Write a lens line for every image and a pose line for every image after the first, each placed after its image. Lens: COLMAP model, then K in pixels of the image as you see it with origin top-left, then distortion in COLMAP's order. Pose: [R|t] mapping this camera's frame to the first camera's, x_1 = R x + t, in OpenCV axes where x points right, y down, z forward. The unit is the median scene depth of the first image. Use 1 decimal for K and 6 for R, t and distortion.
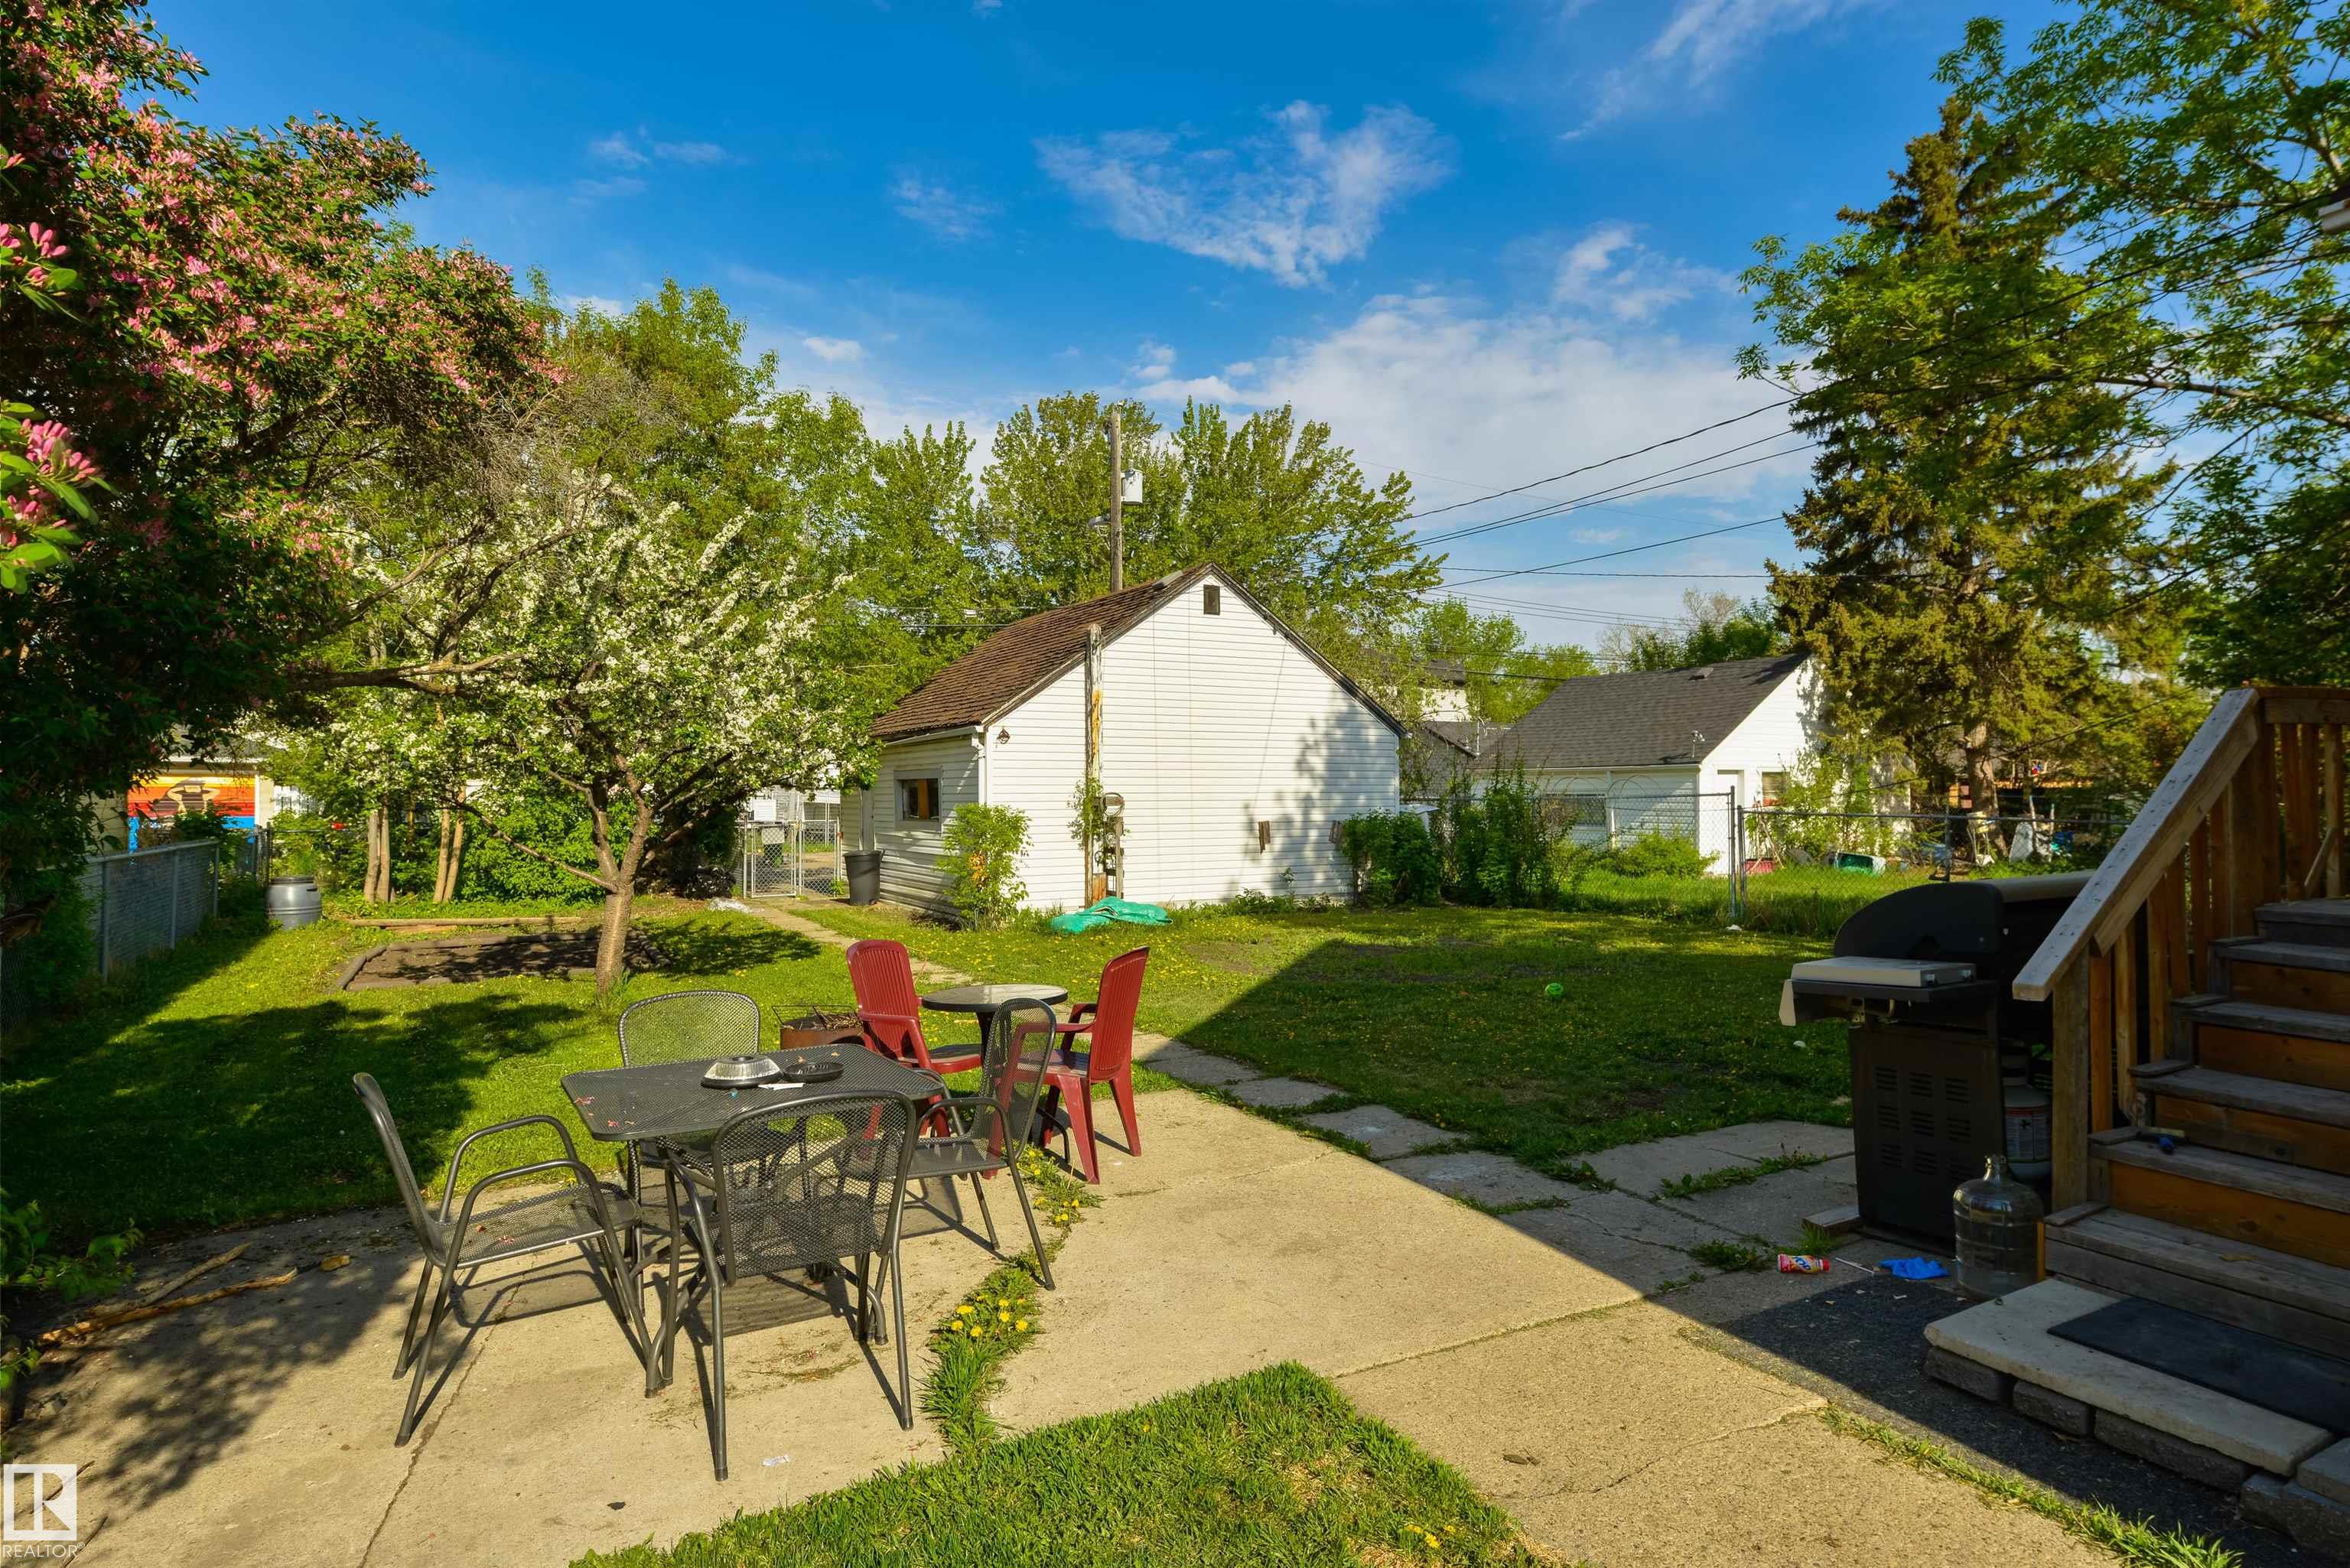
lens RADIAL K [[1242.4, 0, 1175.0], [0, 1242.4, 784.0], [0, 0, 1]] dist [-0.020997, 0.000594]
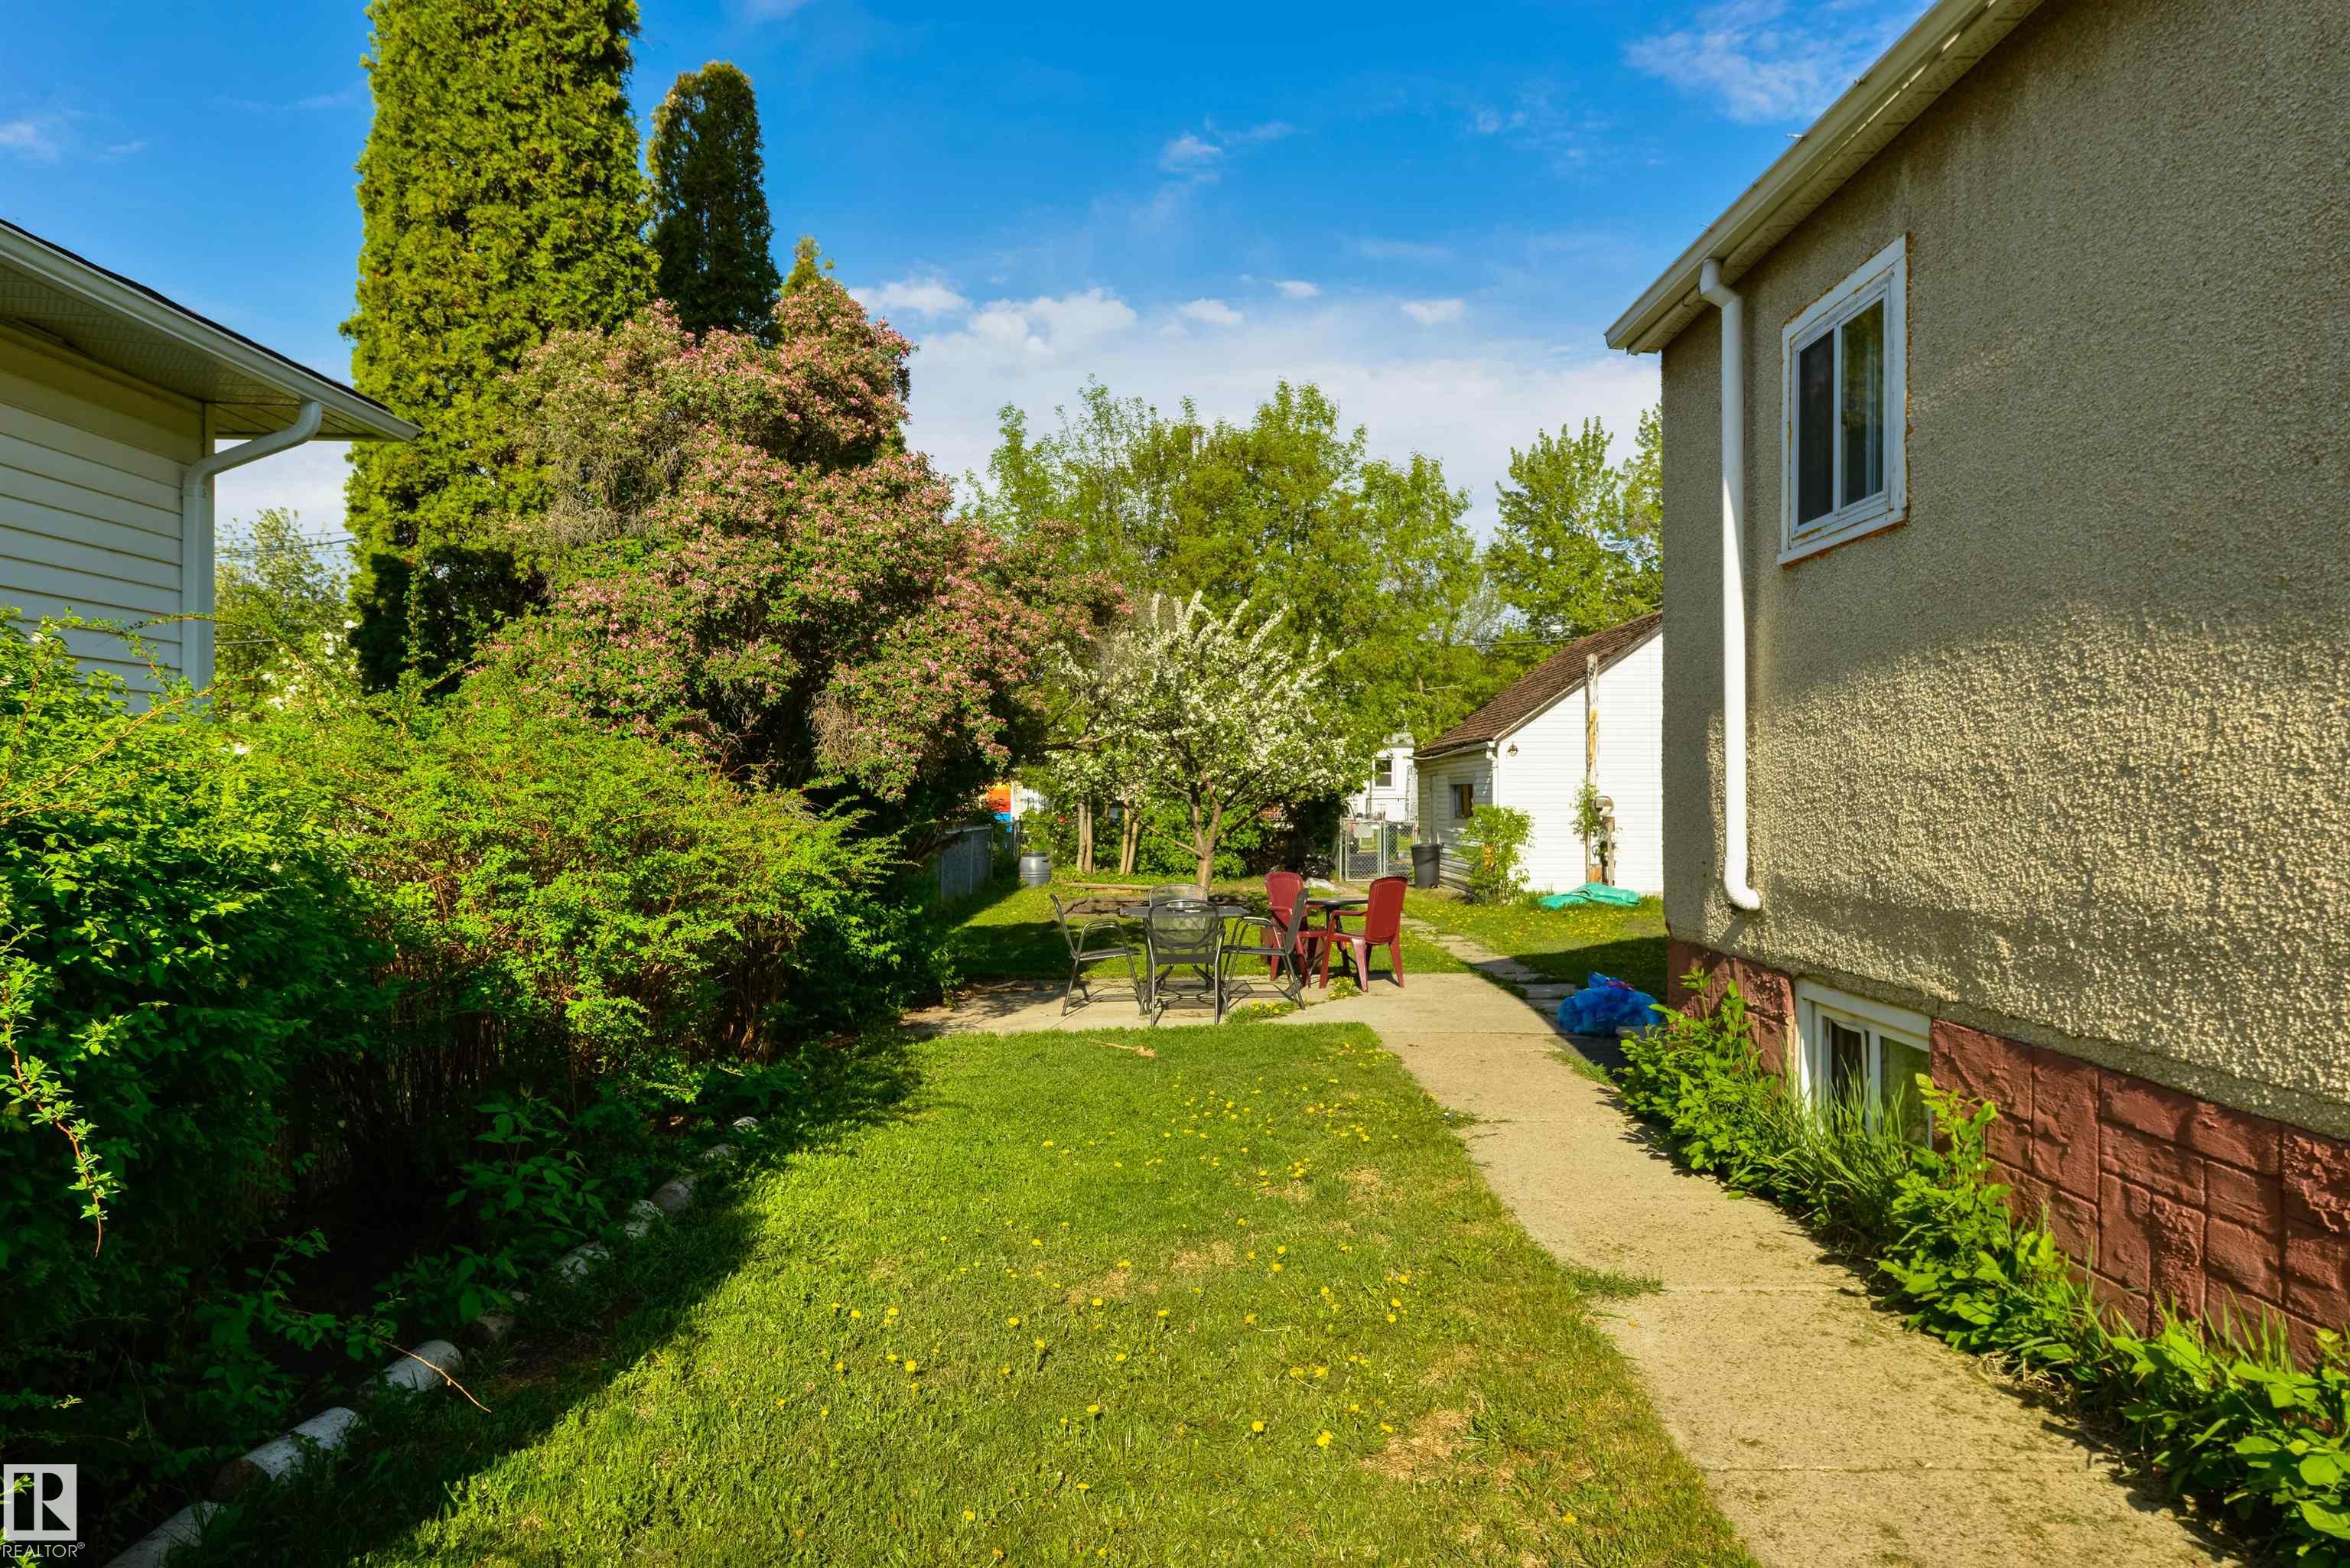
lens RADIAL K [[1434.2, 0, 1175.0], [0, 1434.2, 784.0], [0, 0, 1]] dist [0.000097, -0.000038]
pose [[0.864851, -0.001391, -0.502026, 0.254017], [0.000895, 0.999999, -0.001230, -0.002820], [0.502027, 0.000615, 0.864852, -0.350622]]
